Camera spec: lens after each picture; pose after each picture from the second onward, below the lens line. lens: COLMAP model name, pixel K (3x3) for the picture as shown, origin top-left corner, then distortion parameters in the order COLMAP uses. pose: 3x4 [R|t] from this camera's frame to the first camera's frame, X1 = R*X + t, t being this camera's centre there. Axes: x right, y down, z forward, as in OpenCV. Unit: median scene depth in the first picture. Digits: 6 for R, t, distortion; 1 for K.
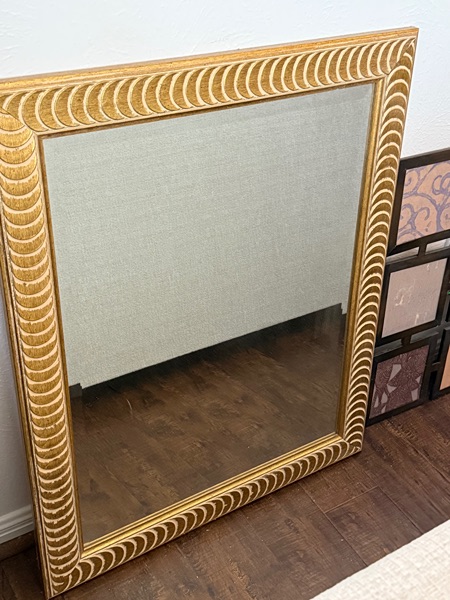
lens RADIAL K [[772.2, 0, 225.0], [0, 772.2, 300.0], [0, 0, 1]] dist [0.093635, -0.012752]
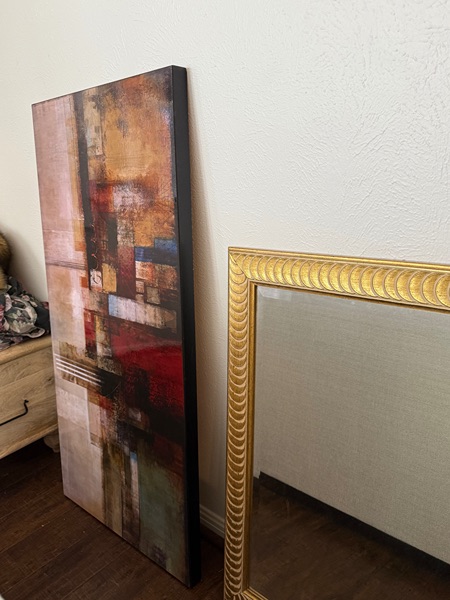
lens RADIAL K [[480.1, 0, 226.5], [0, 480.1, 299.4], [0, 0, 1]] dist [0.163591, -0.329577]
pose [[0.240922, 0.166969, -0.956074, 0.541407], [-0.492772, 0.869717, 0.027714, -0.128150], [0.836141, 0.464450, 0.291812, 0.476409]]
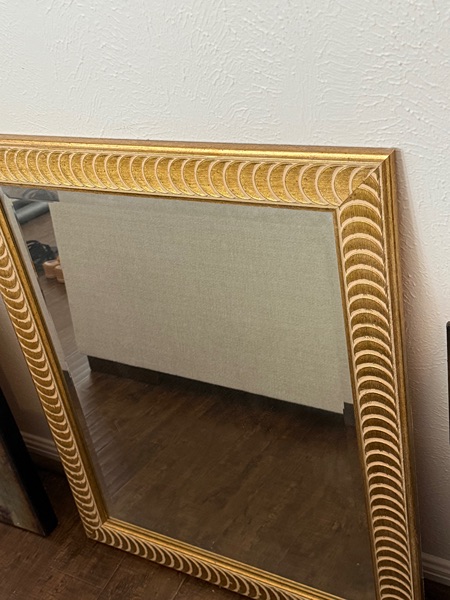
lens RADIAL K [[790.4, 0, 226.9], [0, 790.4, 304.4], [0, 0, 1]] dist [0.104101, -0.028742]
pose [[0.440534, 0.379471, -0.813592, 0.733341], [-0.287532, 0.918170, 0.272559, -0.346027], [0.850444, 0.113862, 0.513595, 0.499207]]
